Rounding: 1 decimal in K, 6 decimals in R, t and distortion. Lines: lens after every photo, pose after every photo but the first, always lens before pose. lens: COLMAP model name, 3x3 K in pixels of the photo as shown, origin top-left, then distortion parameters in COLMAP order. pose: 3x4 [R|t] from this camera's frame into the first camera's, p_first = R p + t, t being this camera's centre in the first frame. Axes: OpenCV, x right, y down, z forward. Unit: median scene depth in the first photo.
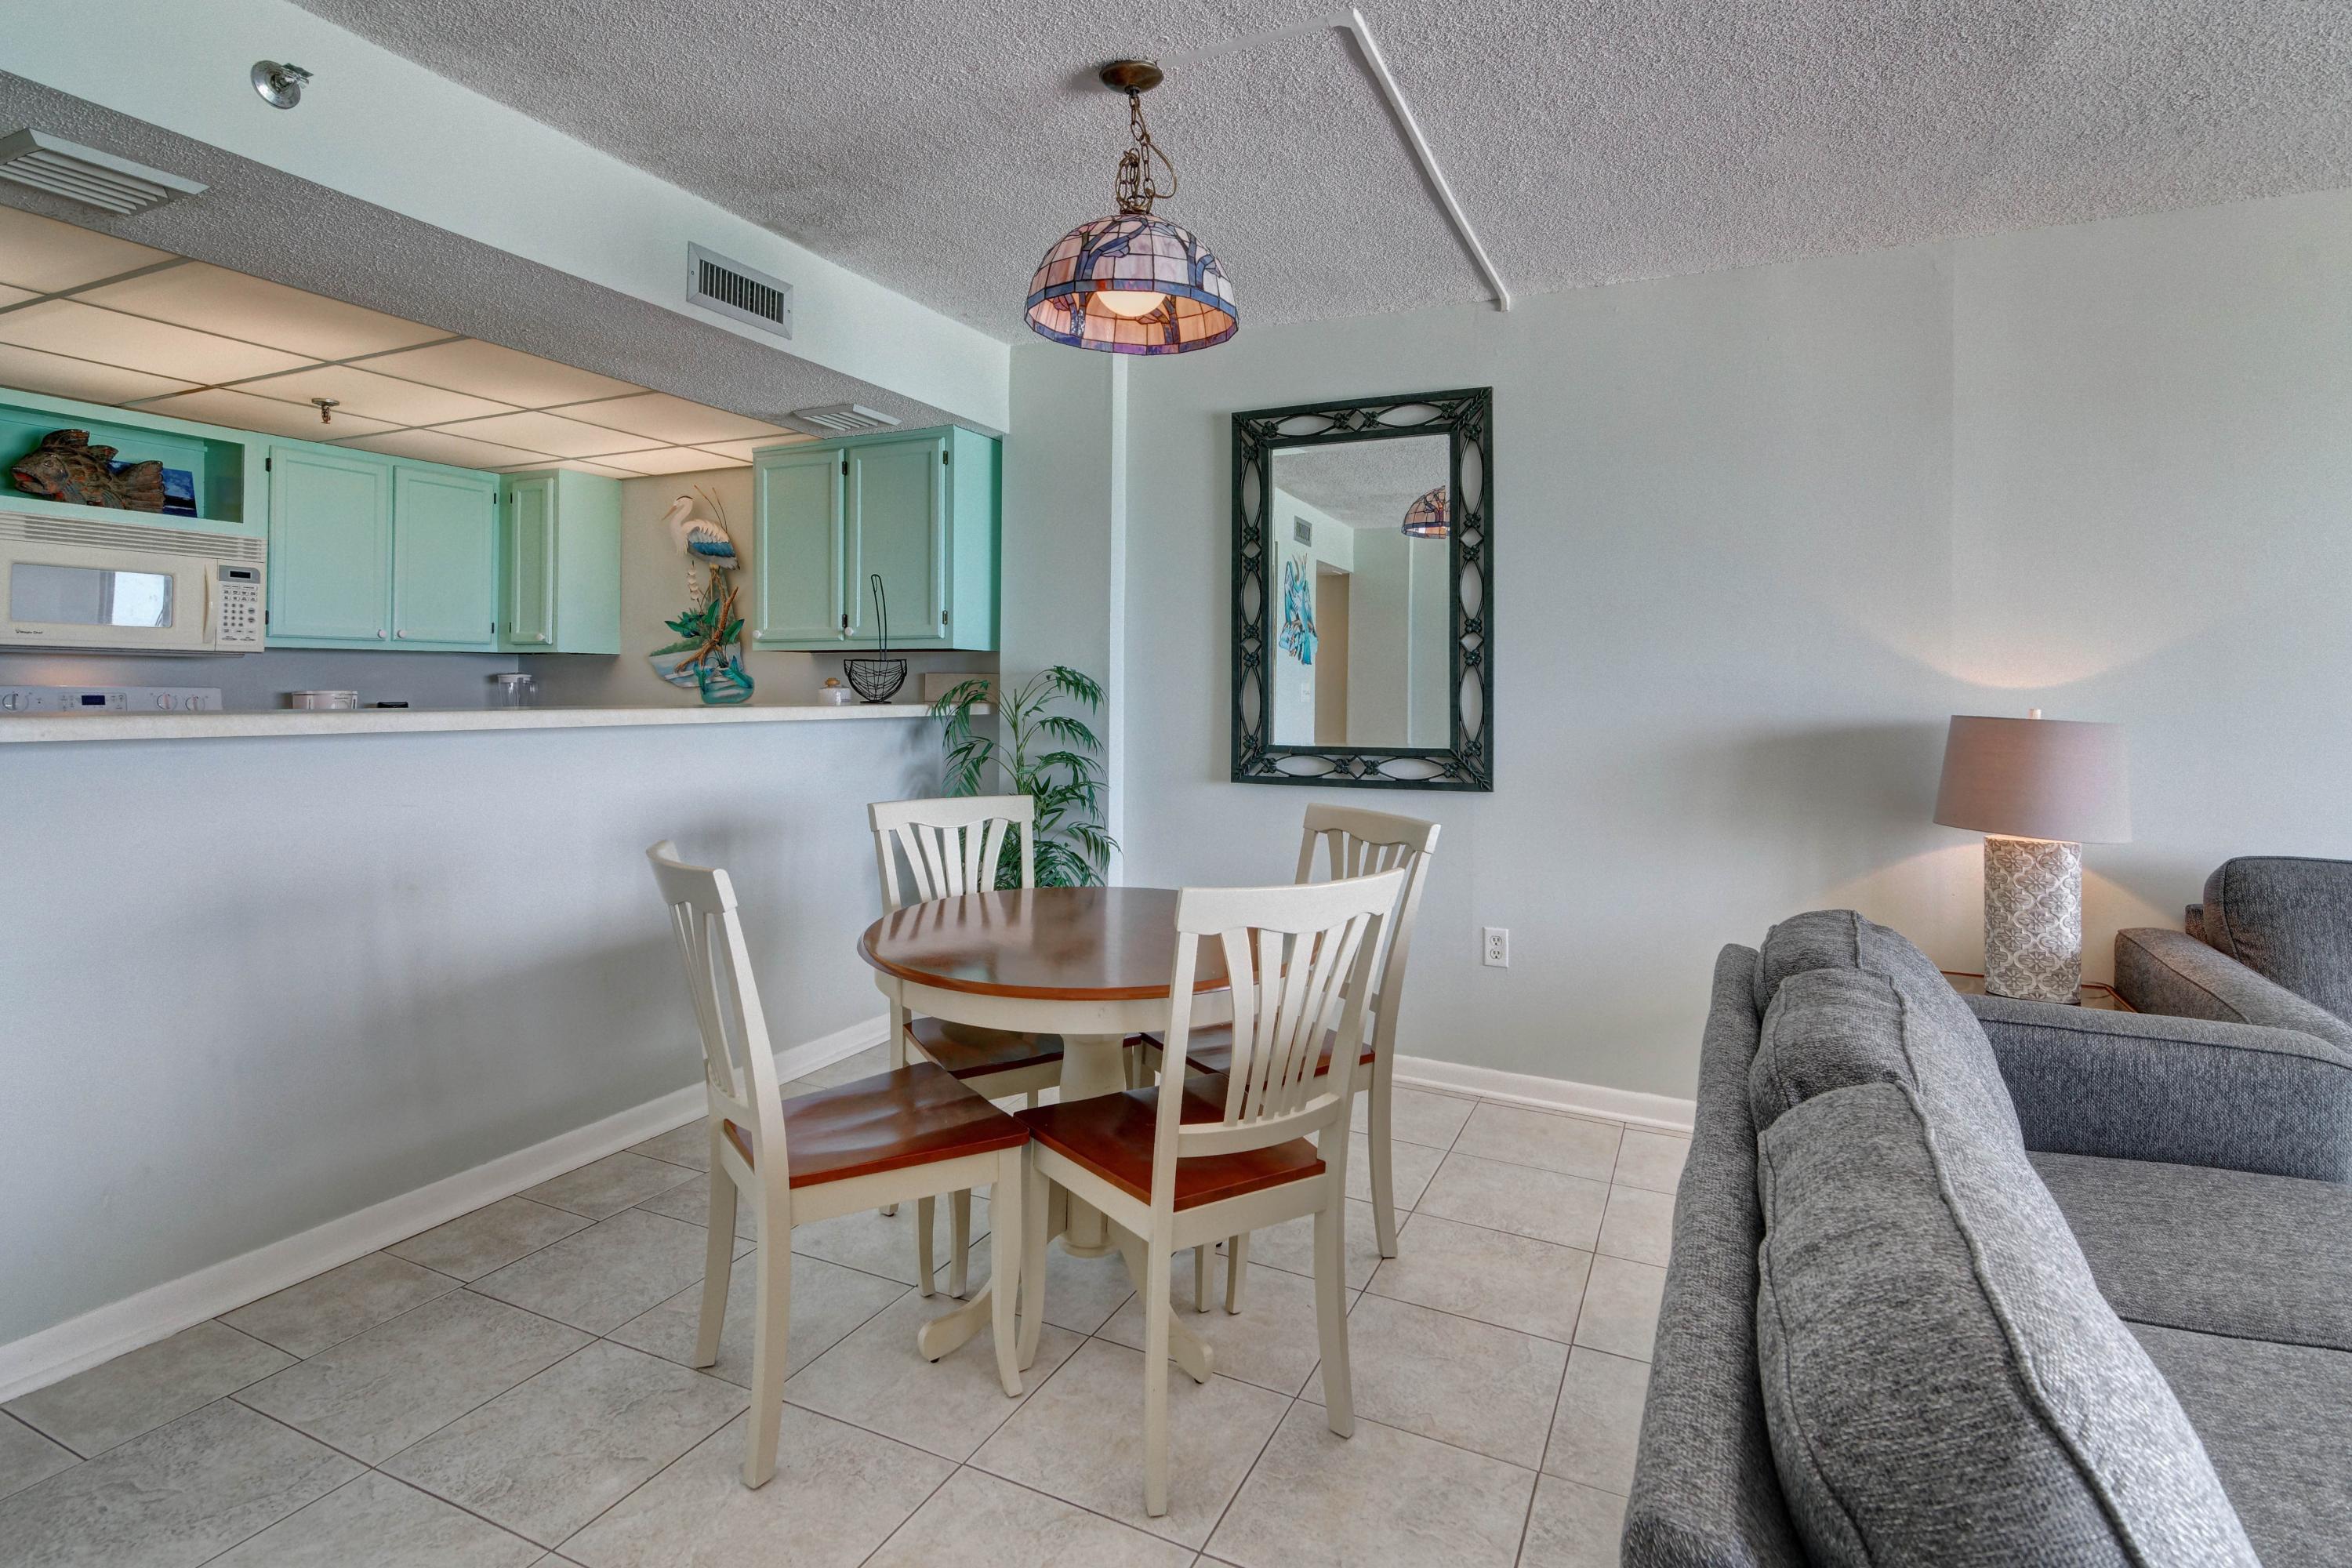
lens RADIAL K [[1174.8, 0, 1172.0], [0, 1174.8, 679.3], [0, 0, 1]] dist [0.002805, 0.000009]
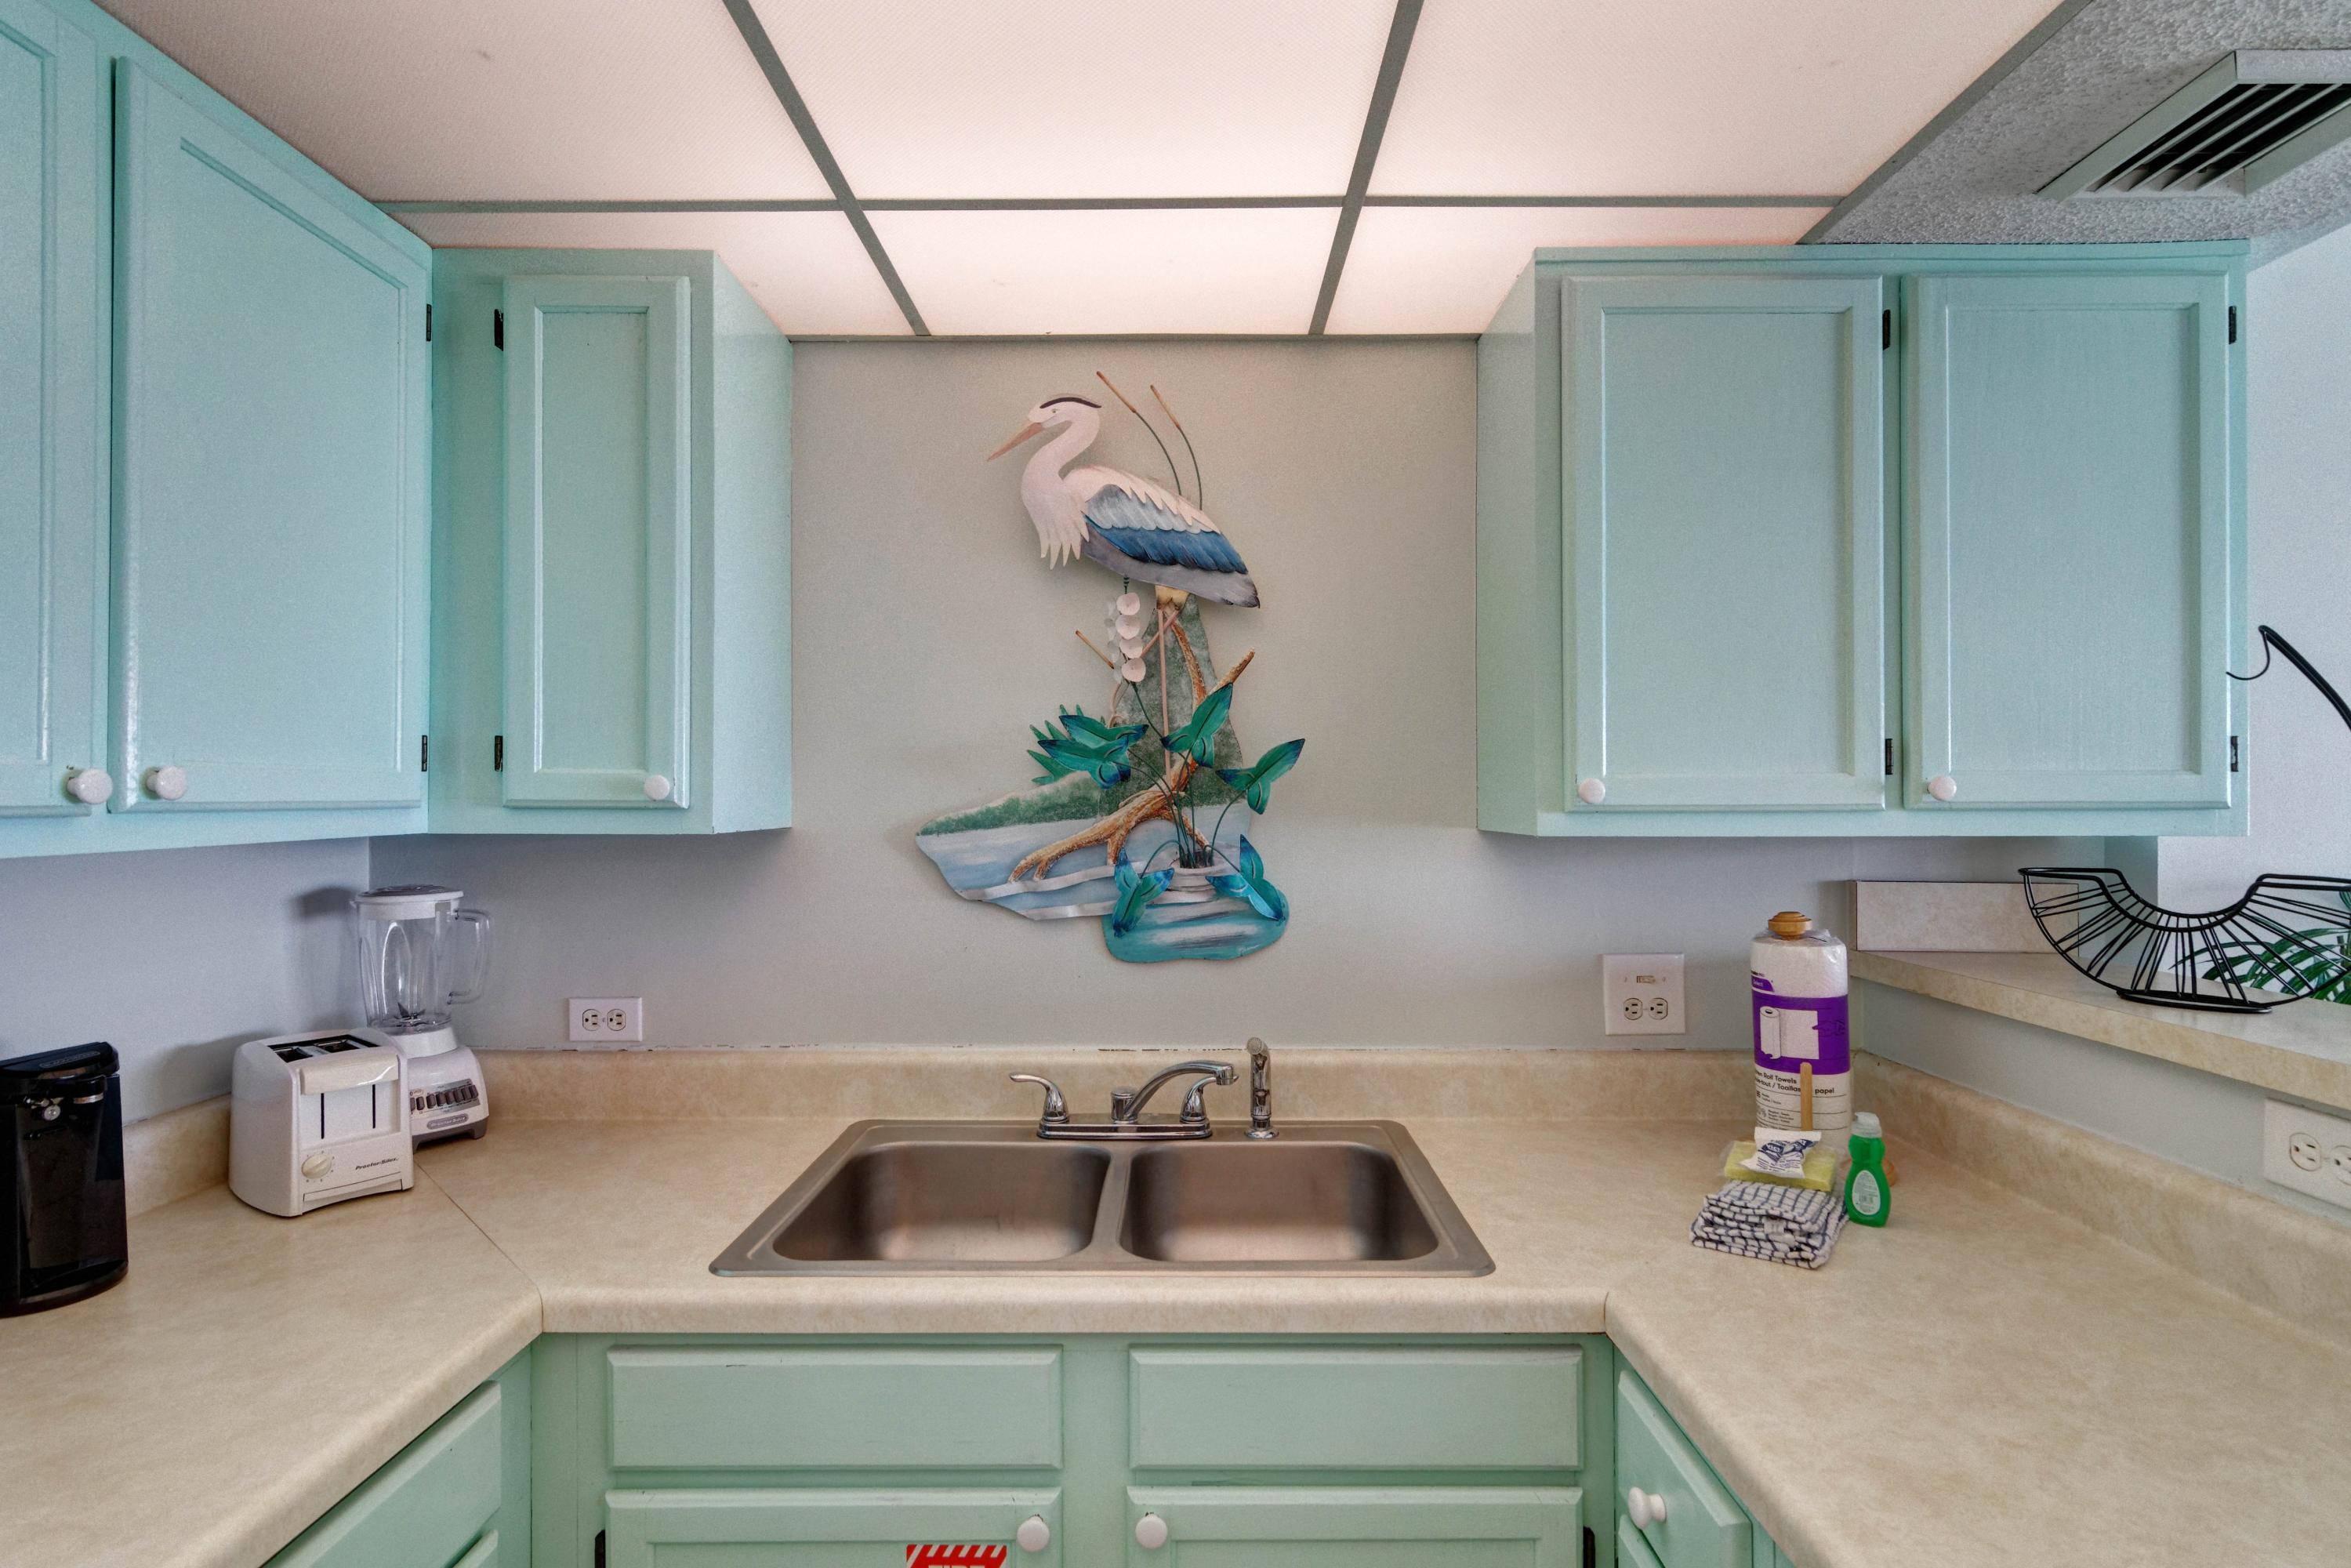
lens RADIAL K [[1138.0, 0, 1173.3], [0, 1138.0, 789.2], [0, 0, 1]] dist [0.009406, -0.000755]
pose [[0.907665, -0.003708, 0.419678, -0.675222], [0.002495, 0.999991, 0.003439, -0.044955], [-0.419687, -0.002075, 0.907666, 0.839608]]
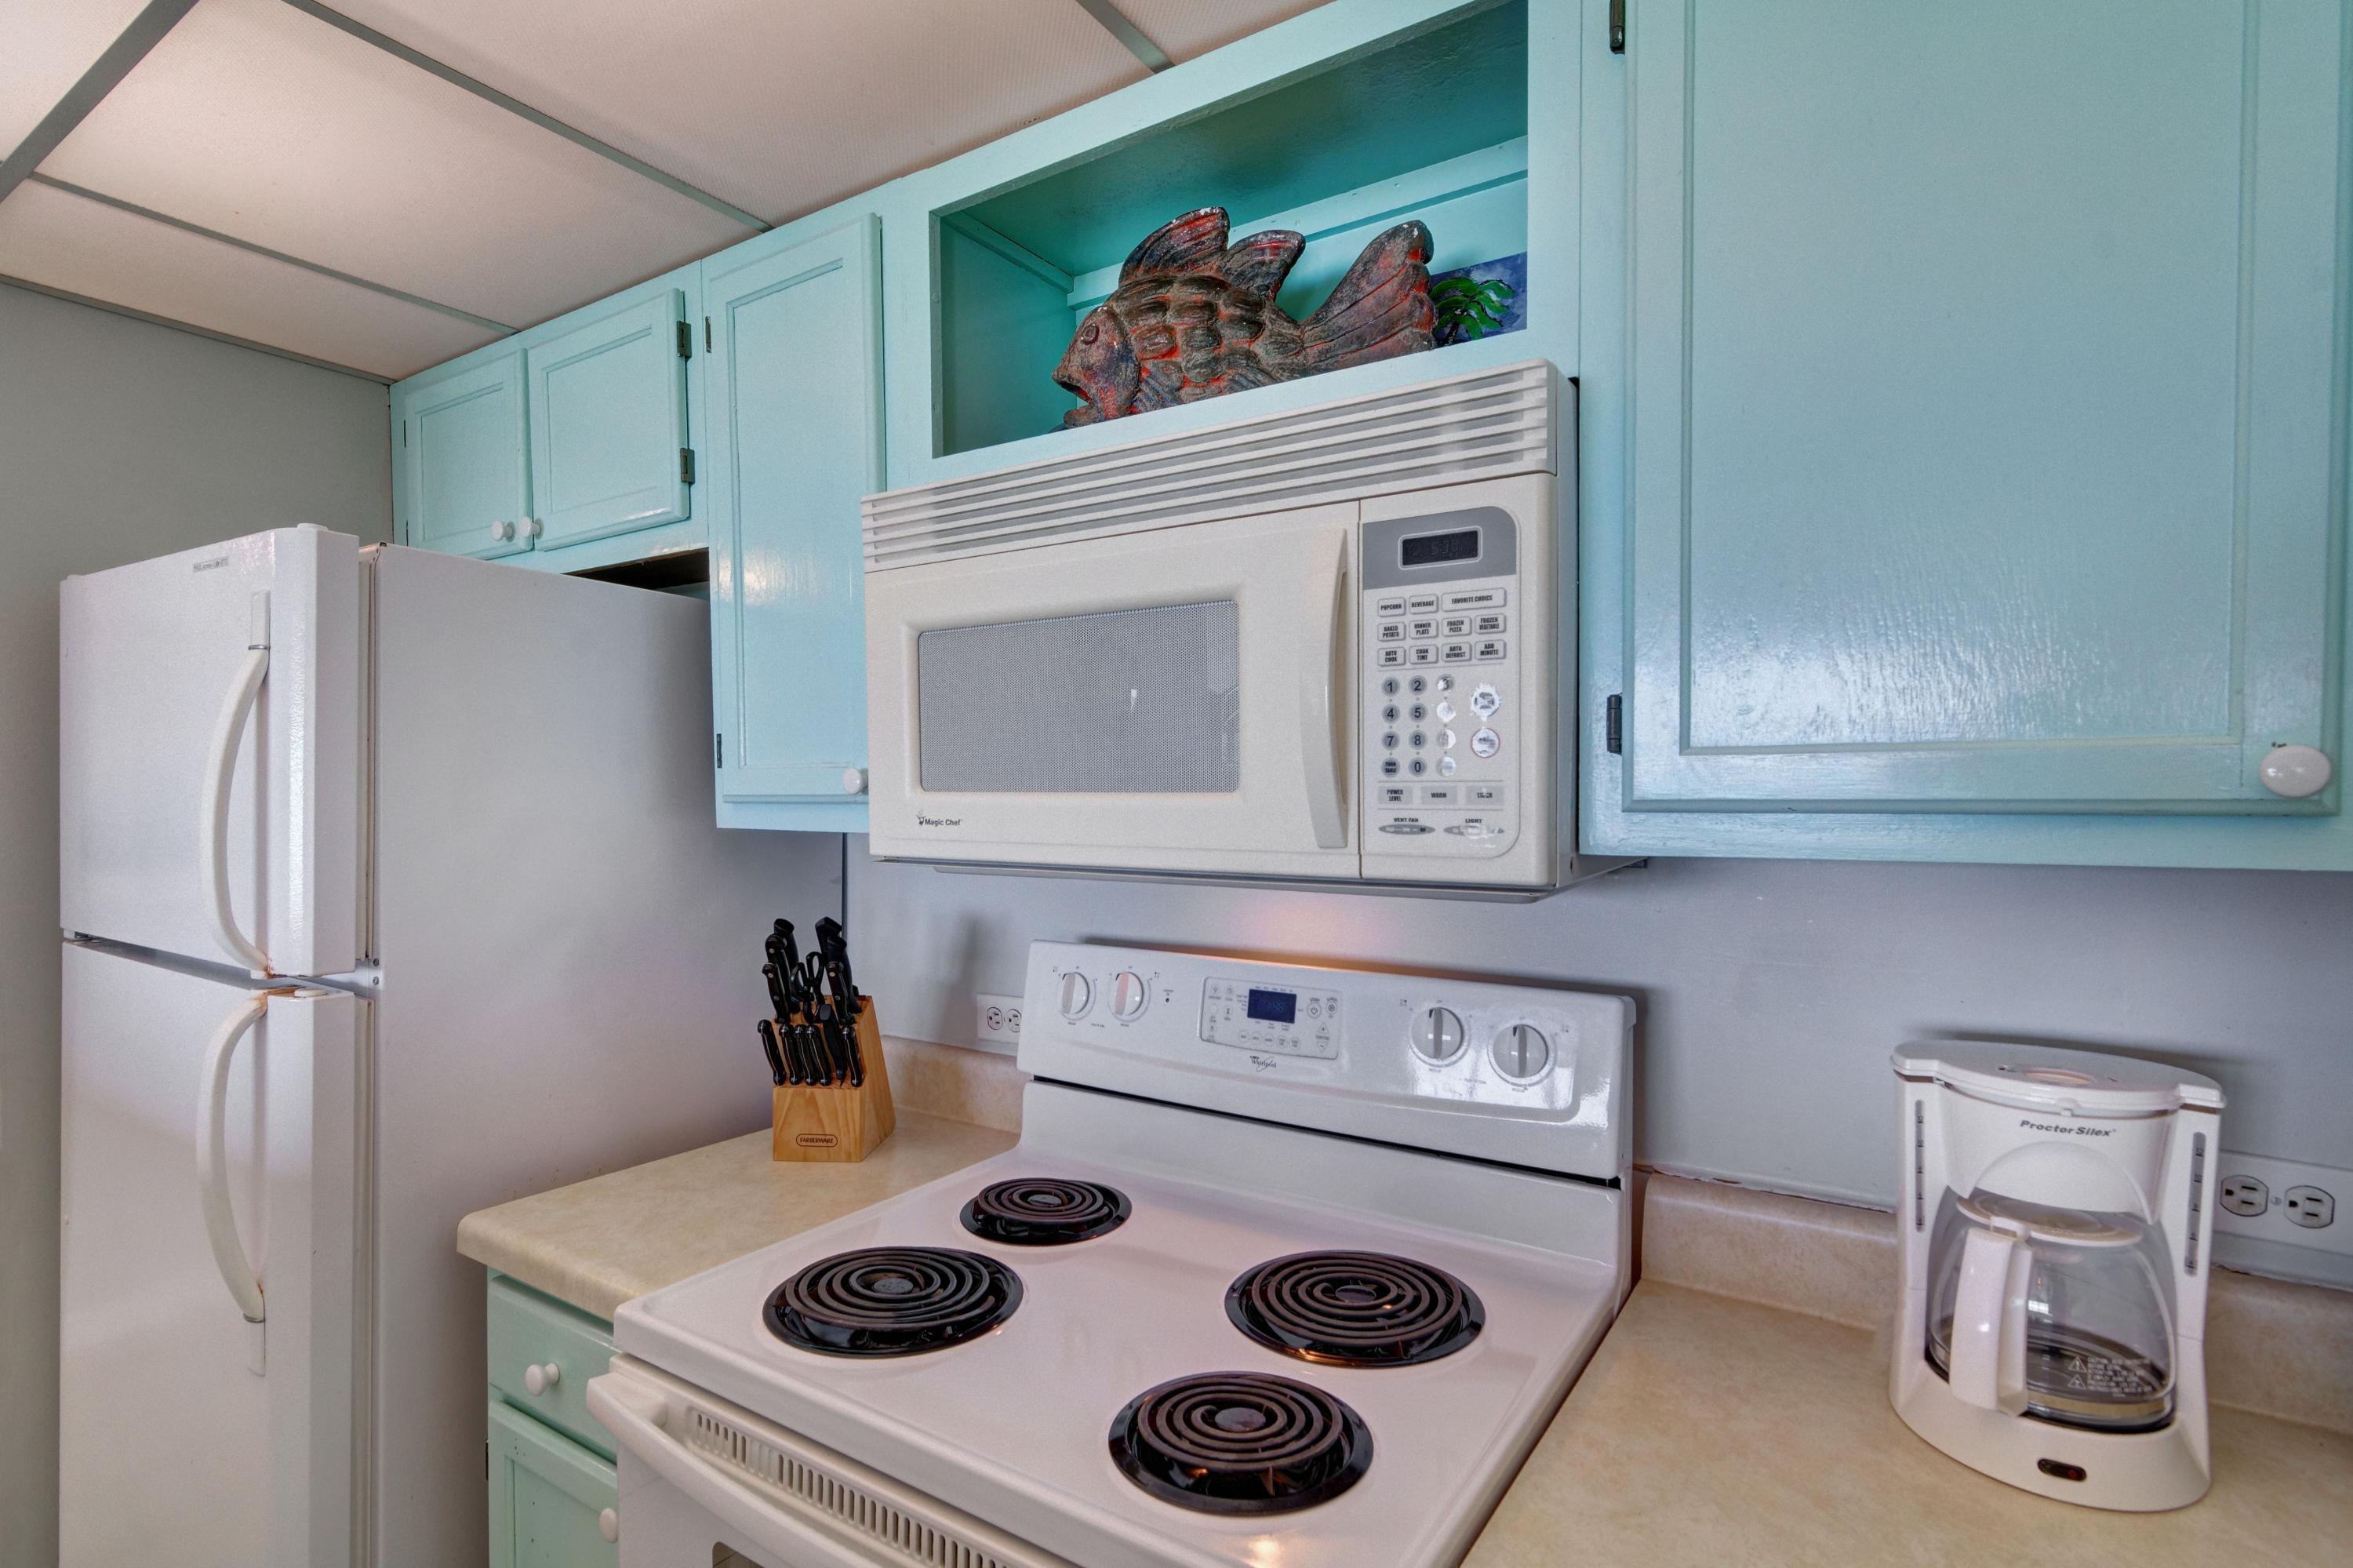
lens RADIAL K [[1148.9, 0, 1178.7], [0, 1148.9, 836.2], [0, 0, 1]] dist [-0.000866, 0.000069]
pose [[-0.141403, 0.029240, -0.989520, -0.588775], [0.007064, 0.999568, 0.028527, -0.041501], [0.989927, -0.002957, -0.141548, 1.028986]]
